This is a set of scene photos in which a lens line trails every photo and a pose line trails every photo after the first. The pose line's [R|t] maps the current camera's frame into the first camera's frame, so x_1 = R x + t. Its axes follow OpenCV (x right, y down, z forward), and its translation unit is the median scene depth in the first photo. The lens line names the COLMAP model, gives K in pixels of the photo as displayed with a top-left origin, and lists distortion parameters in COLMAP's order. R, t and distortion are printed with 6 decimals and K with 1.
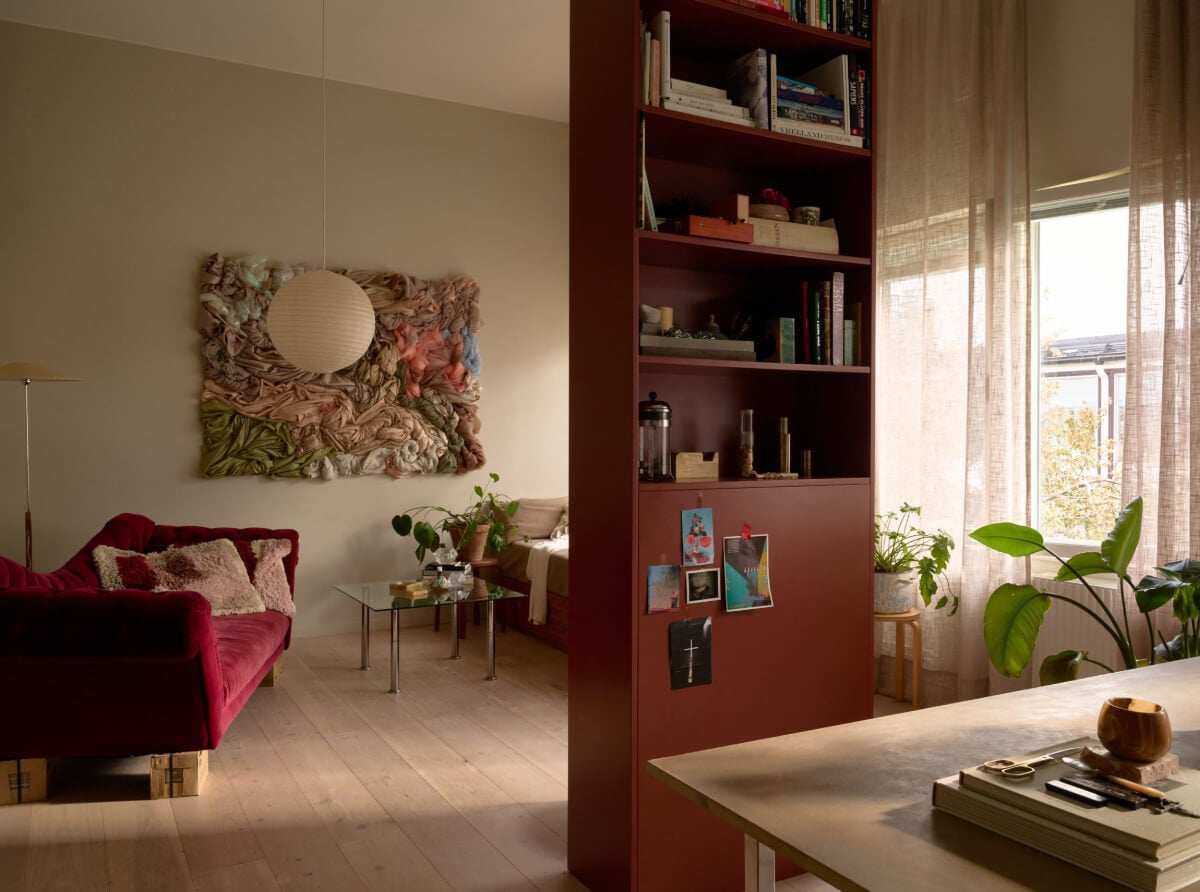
lens RADIAL K [[974.2, 0, 600.0], [0, 974.2, 446.0], [0, 0, 1]] dist [-0.008966, 0.008255]
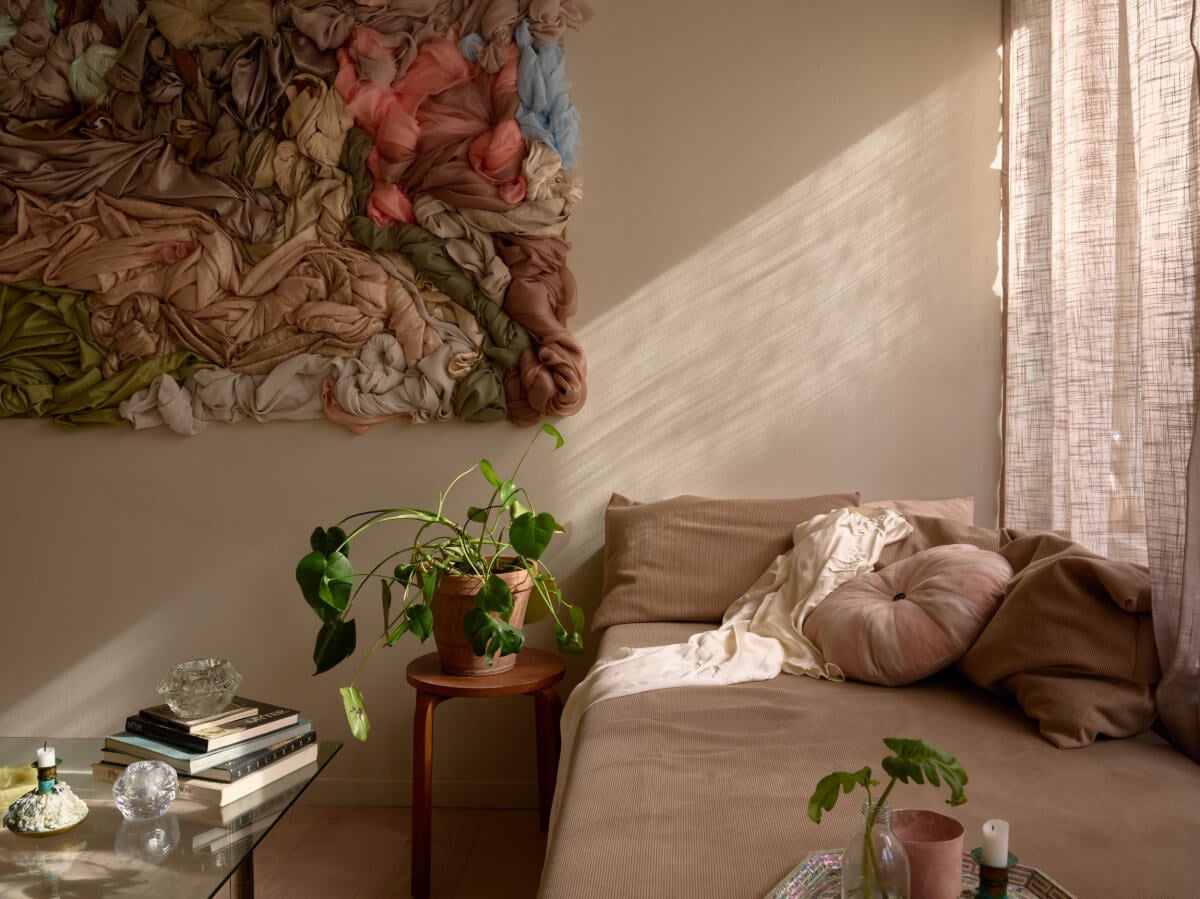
lens RADIAL K [[1076.3, 0, 600.0], [0, 1076.3, 449.5], [0, 0, 1]] dist [-0.004429, -0.009584]
pose [[0.839865, 0.028628, -0.542039, 0.156267], [-0.004080, 0.998913, 0.046438, 0.027173], [0.542780, -0.036790, 0.839069, 0.971897]]
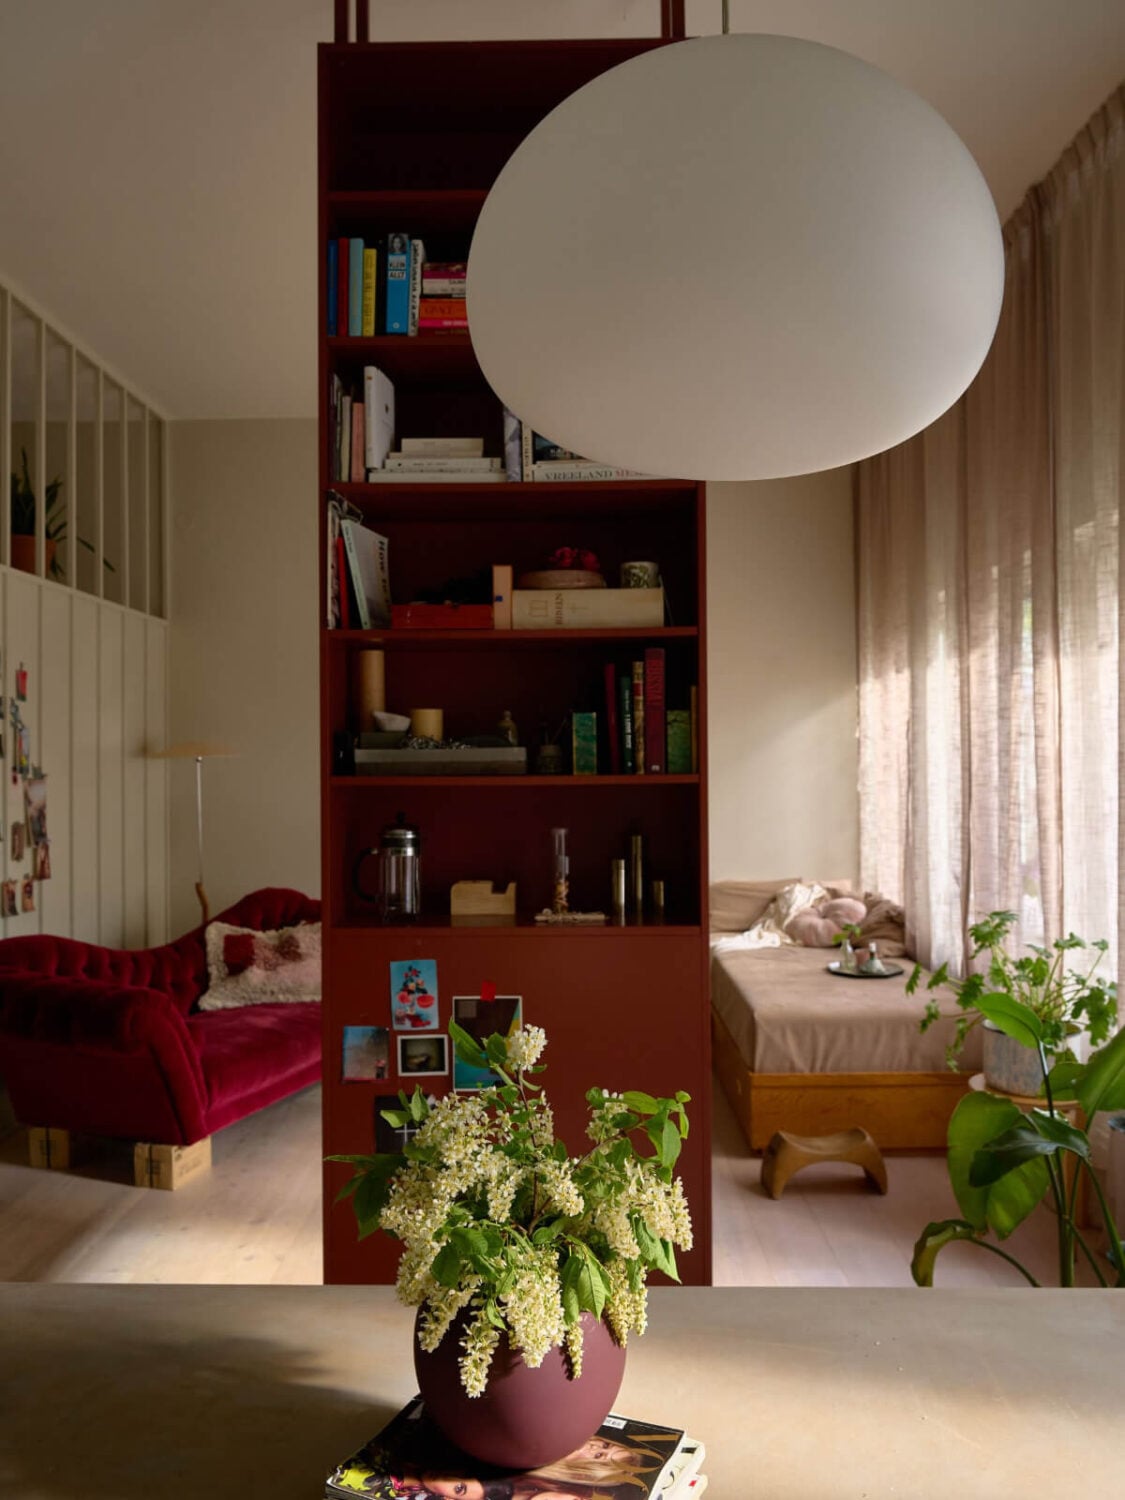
lens RADIAL K [[1129.5, 0, 562.5], [0, 1129.5, 750.0], [0, 0, 1]] dist [-0.004448, -0.001177]
pose [[0.866284, -0.013266, -0.499375, 0.411522], [0.003202, 0.999774, -0.021006, -0.055045], [0.499541, 0.016598, 0.866131, 0.143710]]
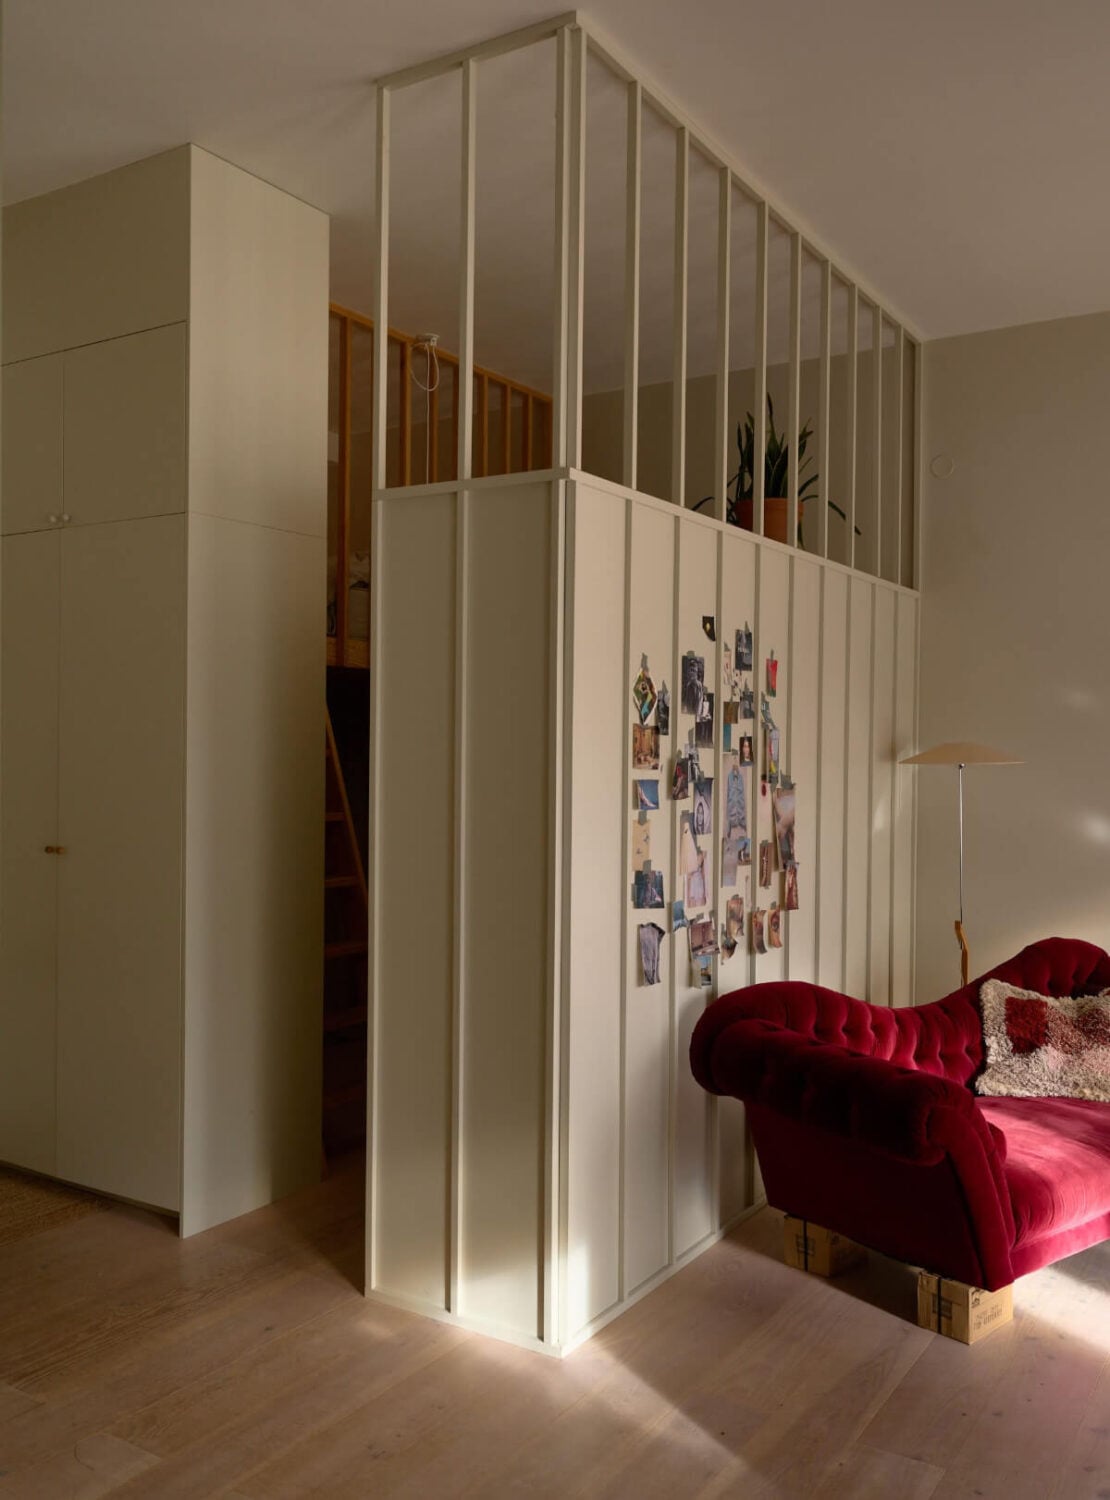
lens RADIAL K [[1301.9, 0, 533.1], [0, 1301.9, 741.7], [0, 0, 1]] dist [-0.003471, 0.004581]
pose [[0.465337, 0.002835, -0.885129, 0.259348], [-0.020303, 0.999766, -0.007471, -0.078183], [0.884901, 0.021448, 0.465285, 0.165698]]
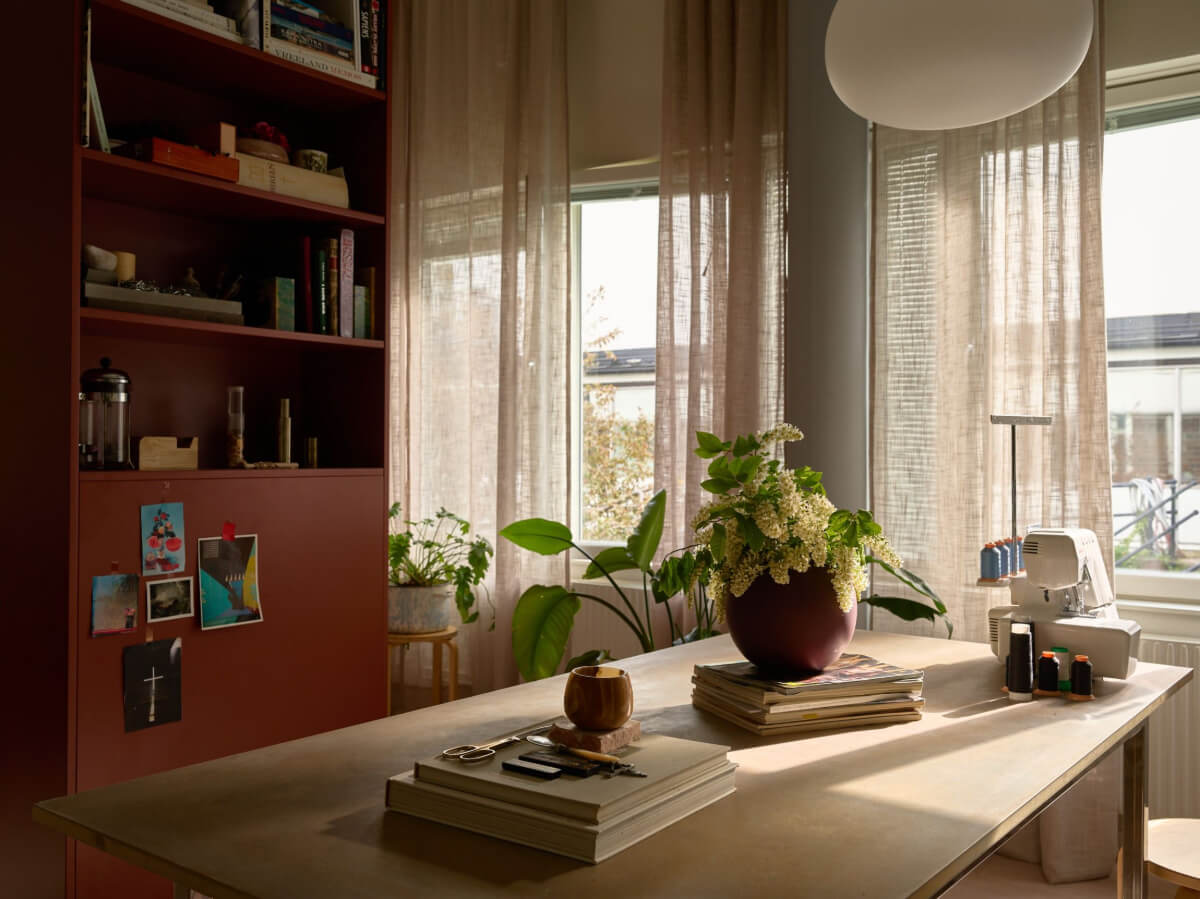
lens RADIAL K [[1123.4, 0, 616.2], [0, 1123.4, 445.7], [0, 0, 1]] dist [-0.000471, 0.000189]
pose [[0.909627, 0.005636, 0.415388, 0.033127], [0.000937, 0.999878, -0.015619, 0.019059], [-0.415426, 0.014596, 0.909510, 0.000698]]
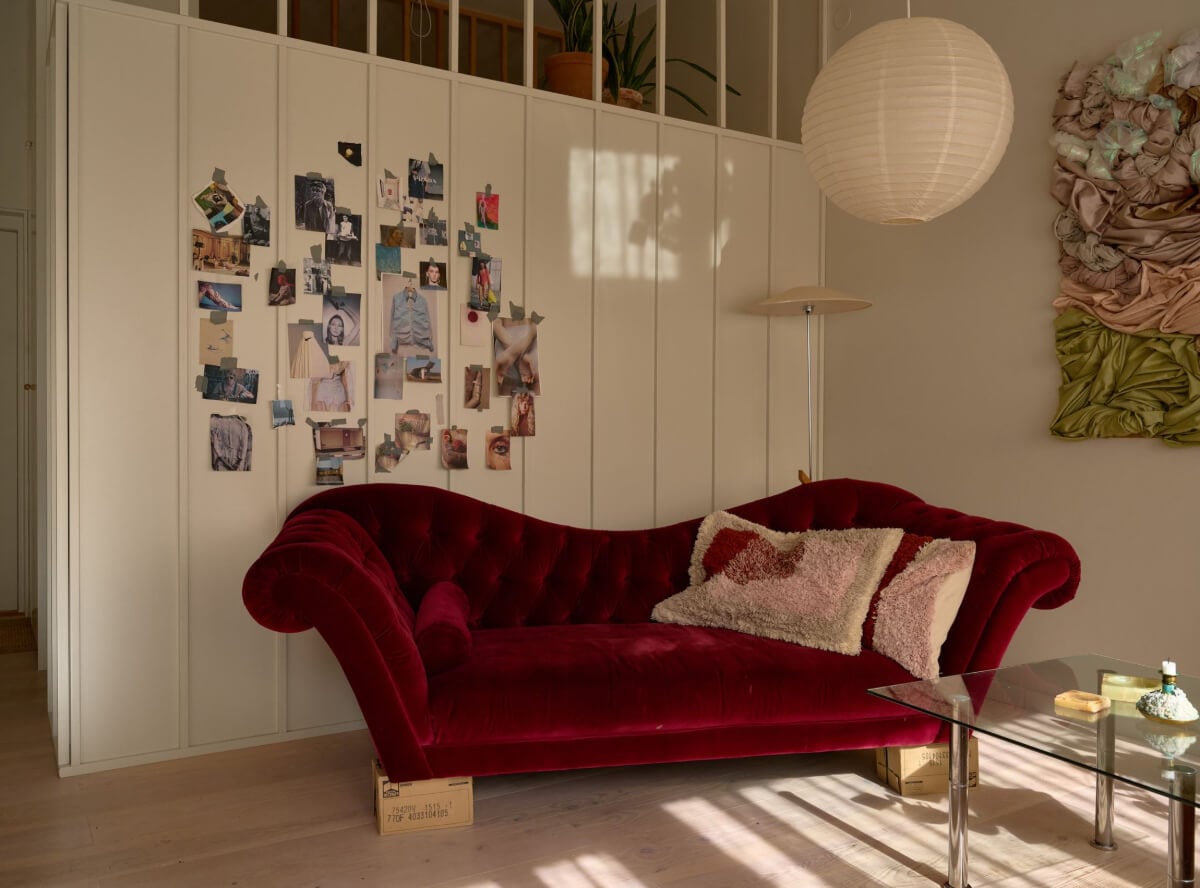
lens RADIAL K [[974.2, 0, 600.0], [0, 974.2, 444.0], [0, 0, 1]] dist [-0.008966, 0.008255]
pose [[0.029677, 0.015801, -0.999435, 0.248380], [-0.018341, 0.999715, 0.015261, 0.040522], [0.999391, 0.017878, 0.029958, 0.891820]]
